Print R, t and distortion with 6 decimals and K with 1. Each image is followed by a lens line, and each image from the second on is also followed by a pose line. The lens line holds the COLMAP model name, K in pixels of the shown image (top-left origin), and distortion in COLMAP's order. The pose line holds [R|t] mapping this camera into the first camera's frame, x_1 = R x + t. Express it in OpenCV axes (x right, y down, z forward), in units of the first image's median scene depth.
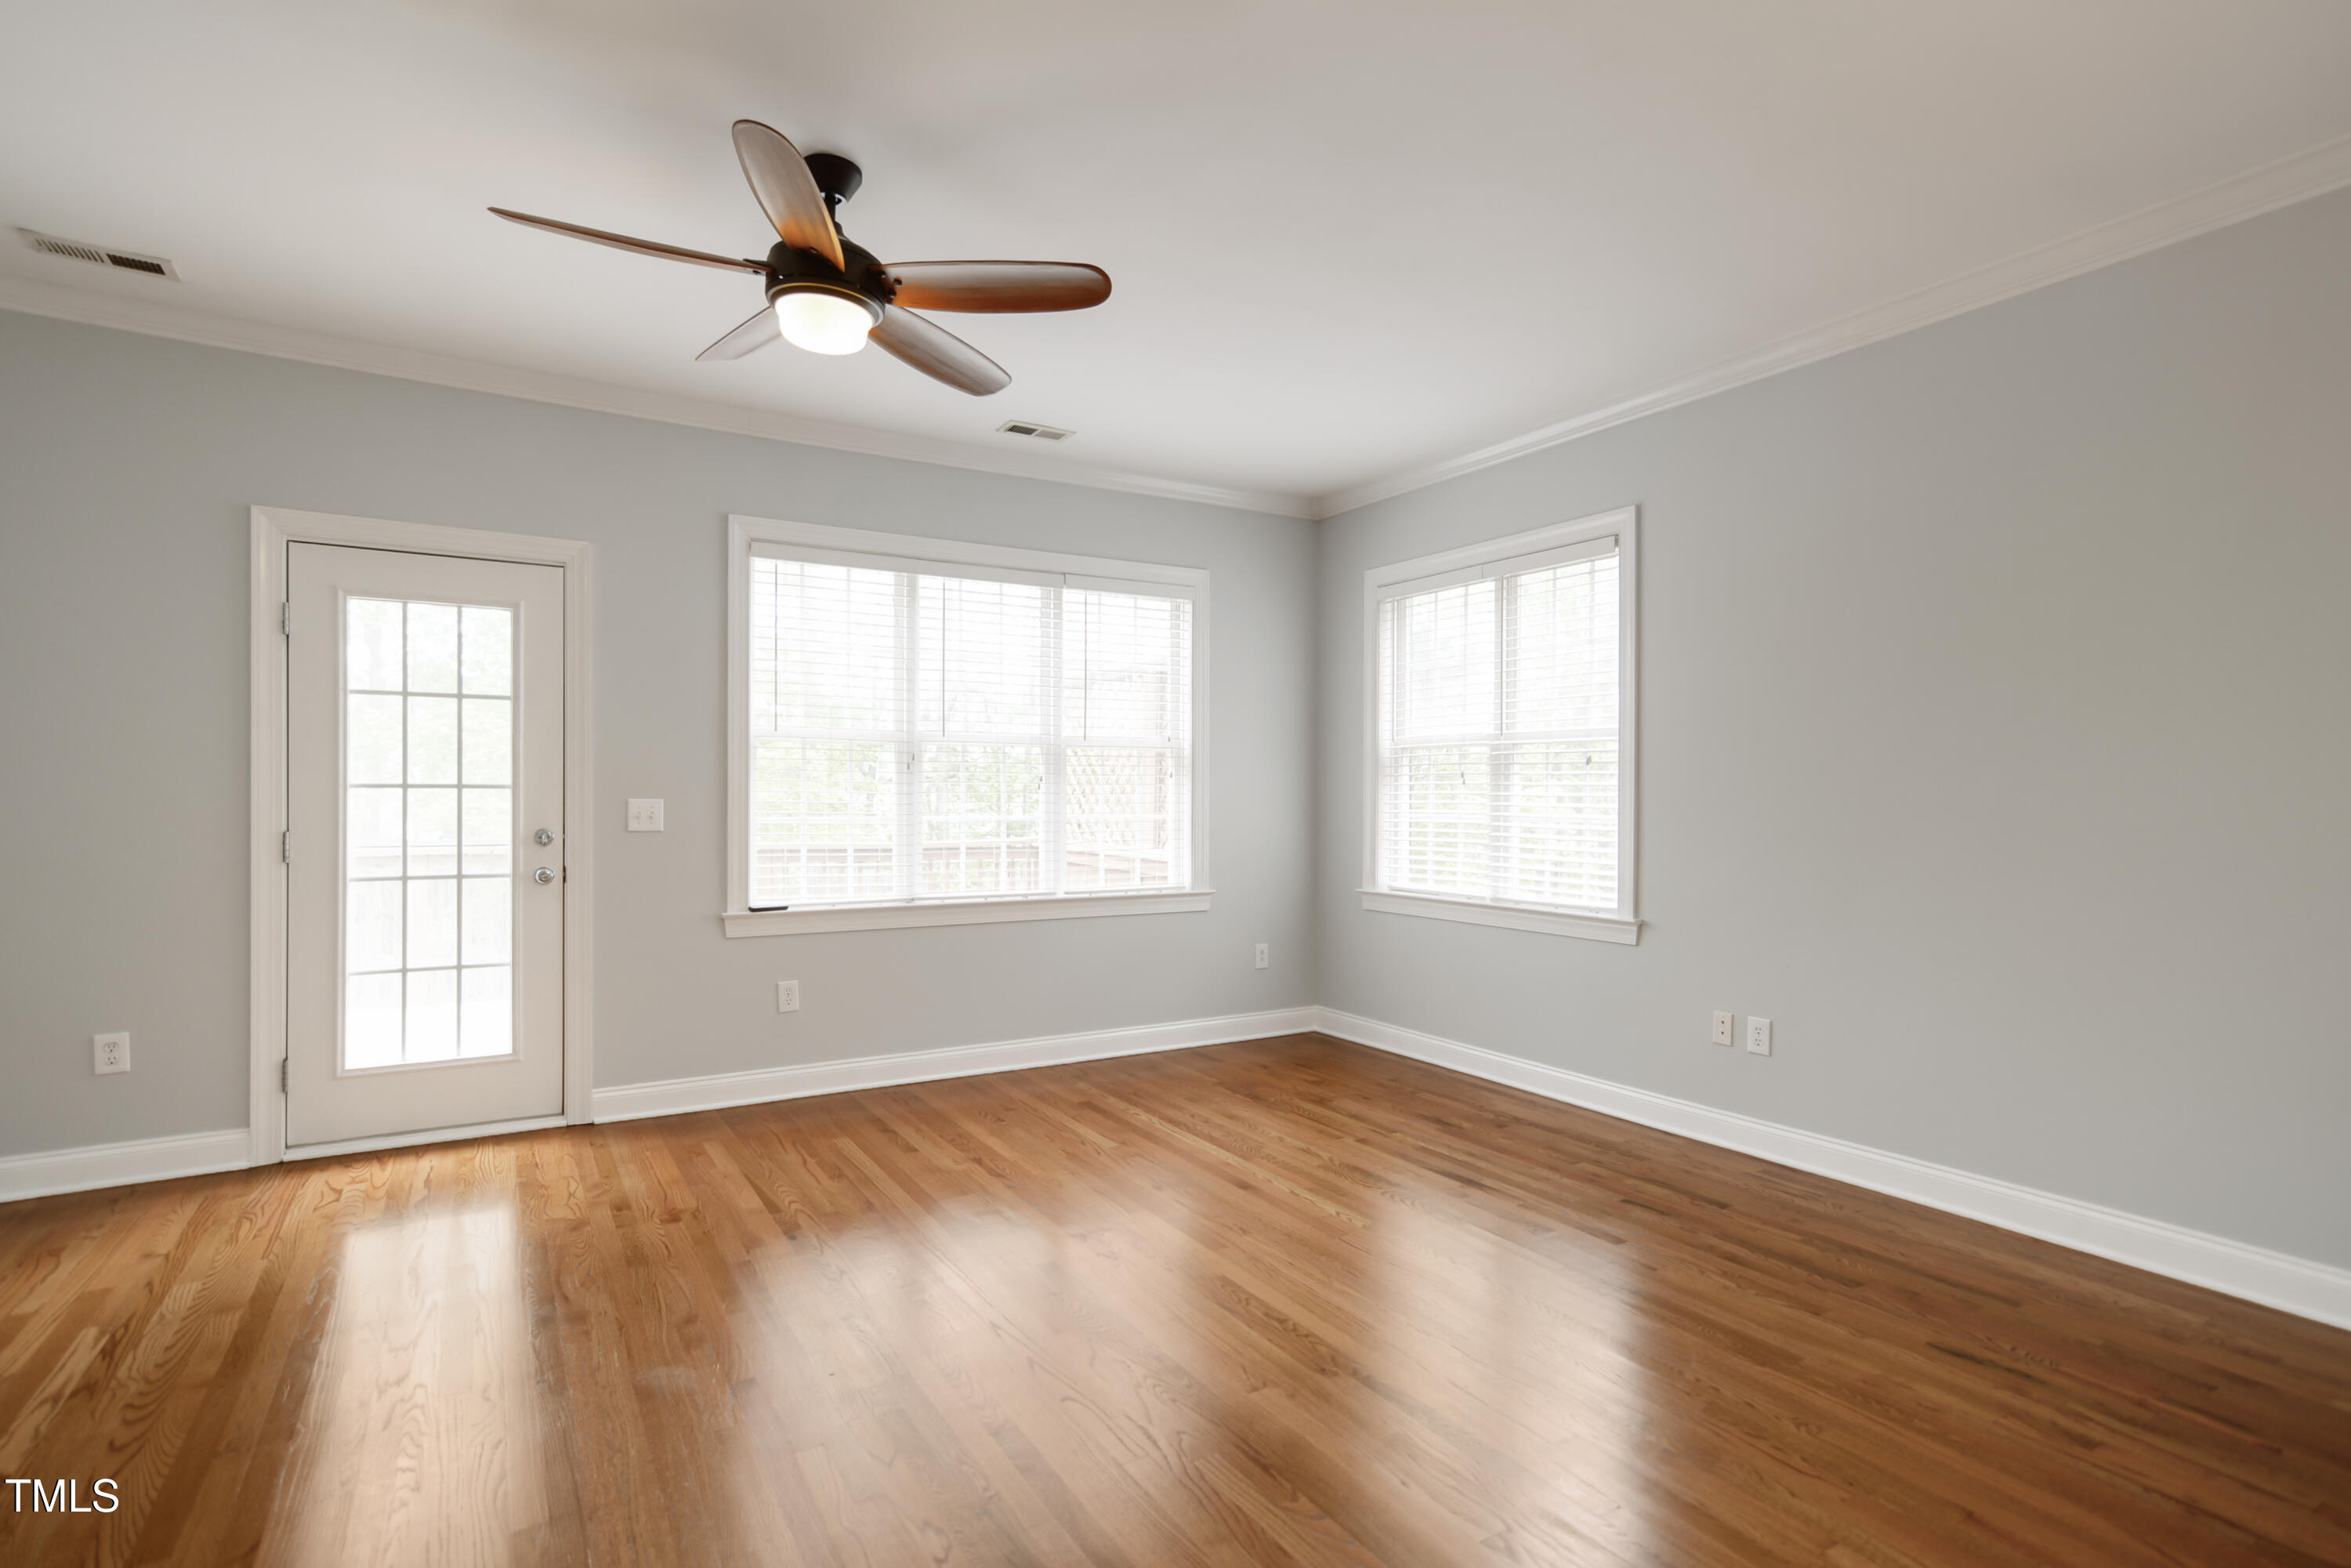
lens RADIAL K [[1155.4, 0, 1162.6], [0, 1155.4, 789.7], [0, 0, 1]] dist [-0.001020, 0.001309]
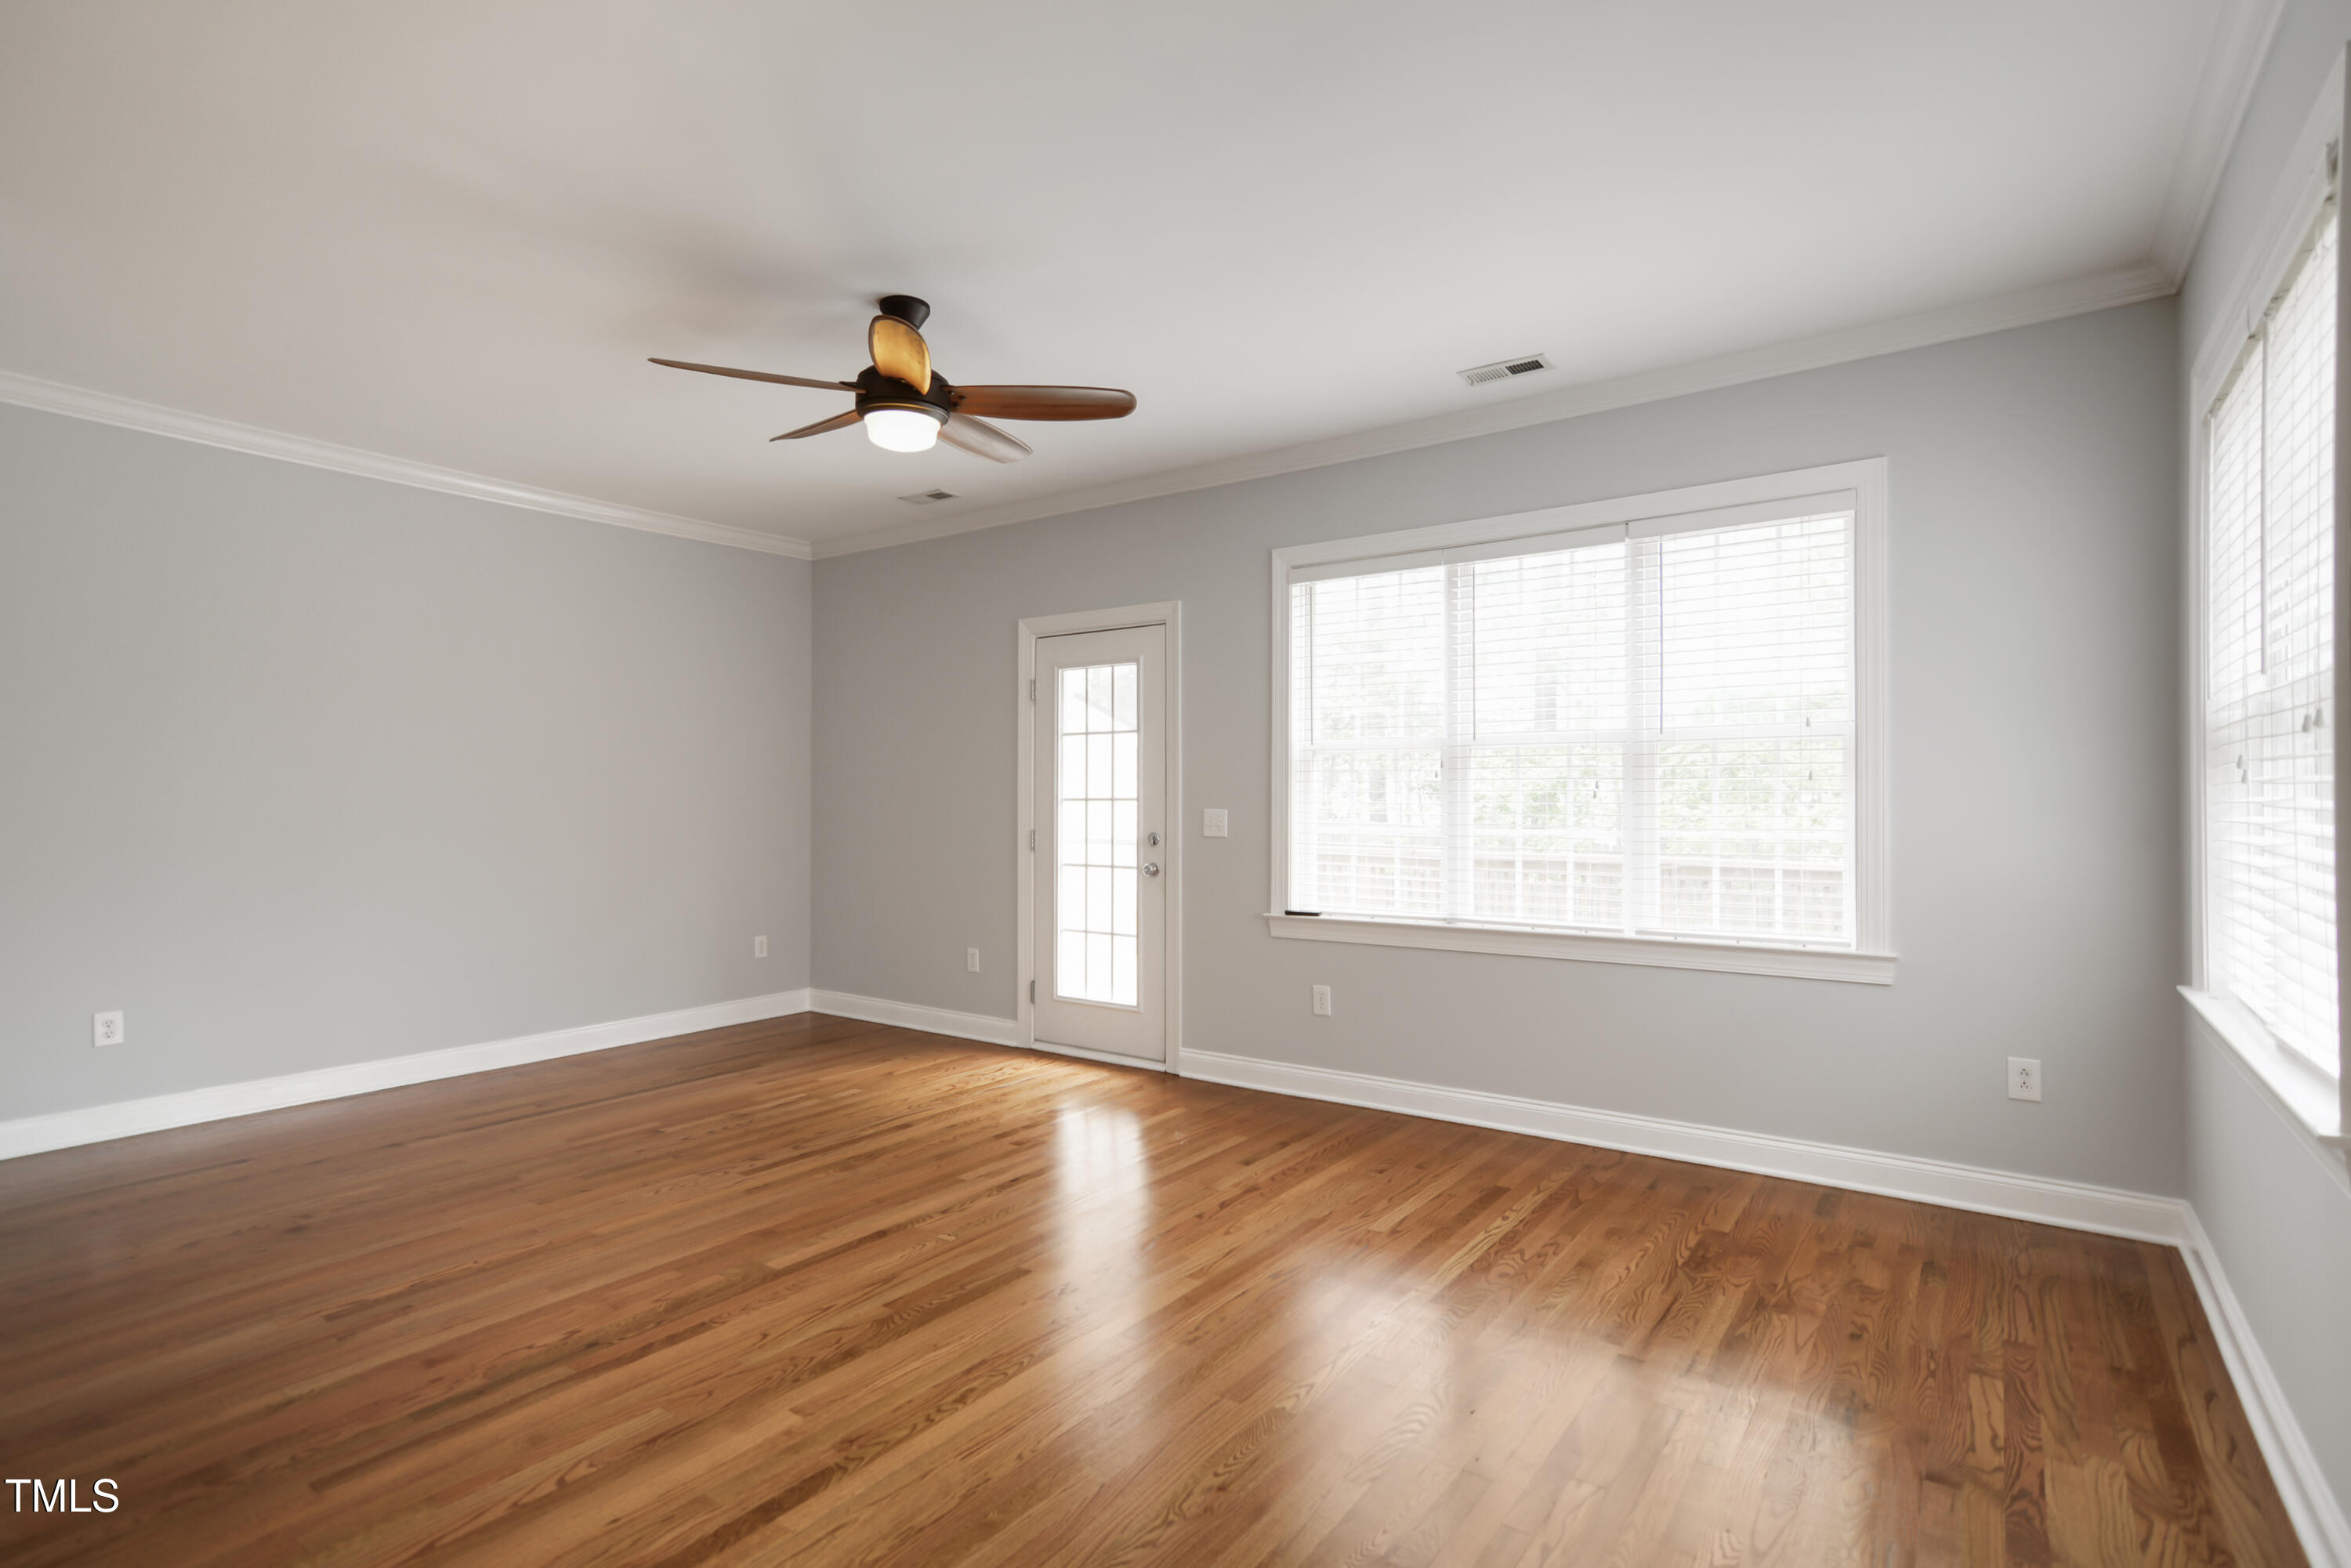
lens RADIAL K [[1155.4, 0, 1162.6], [0, 1155.4, 789.7], [0, 0, 1]] dist [-0.001020, 0.001309]
pose [[0.397402, -0.011741, -0.917570, 0.621257], [0.006880, 0.999928, -0.009815, -0.000914], [0.917619, -0.002412, 0.397454, 0.496313]]
